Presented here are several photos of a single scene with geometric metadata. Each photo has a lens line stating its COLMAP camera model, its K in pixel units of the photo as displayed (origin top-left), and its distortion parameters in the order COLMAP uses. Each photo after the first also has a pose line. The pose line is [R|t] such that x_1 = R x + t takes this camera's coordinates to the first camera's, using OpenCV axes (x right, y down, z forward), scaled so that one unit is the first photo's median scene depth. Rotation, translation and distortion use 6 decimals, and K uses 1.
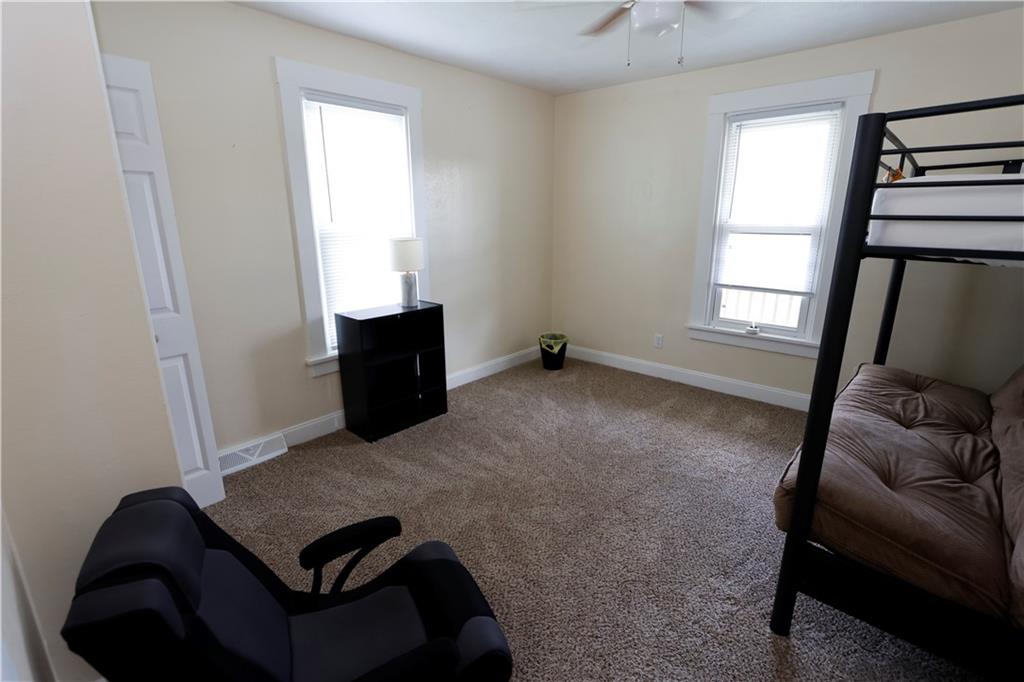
lens RADIAL K [[479.5, 0, 515.4], [0, 479.5, 345.6], [0, 0, 1]] dist [-0.006207, -0.000630]
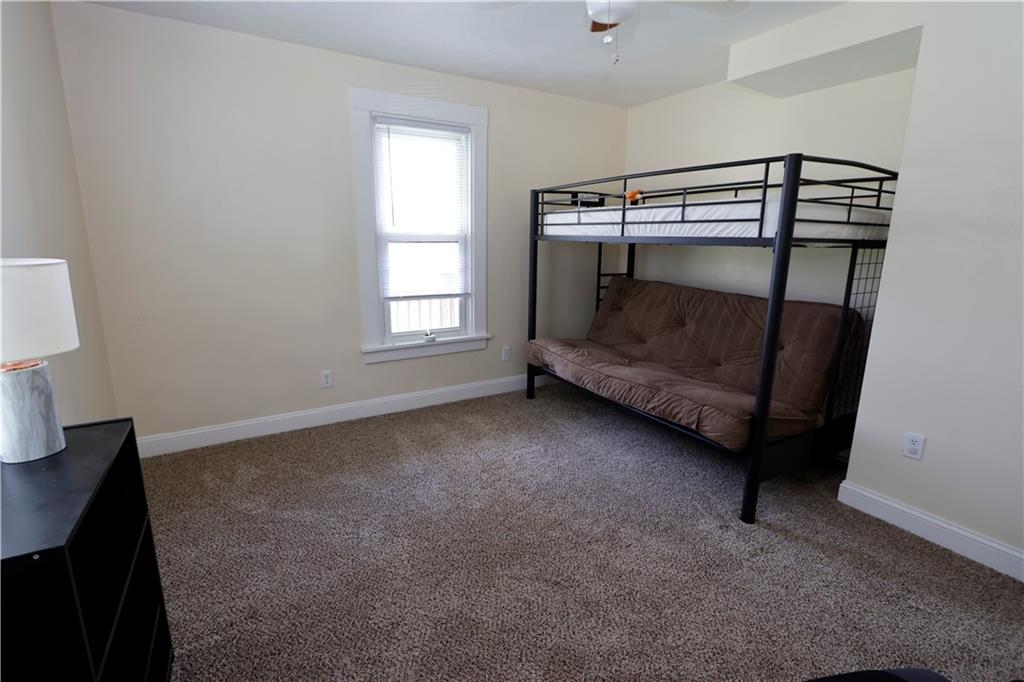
lens RADIAL K [[479.5, 0, 515.3], [0, 479.5, 333.8], [0, 0, 1]] dist [-0.006207, -0.000630]
pose [[0.293106, -0.184960, 0.938018, -0.390800], [0.240954, 0.963730, 0.114738, -0.112022], [-0.925219, 0.192389, 0.327042, 0.505757]]
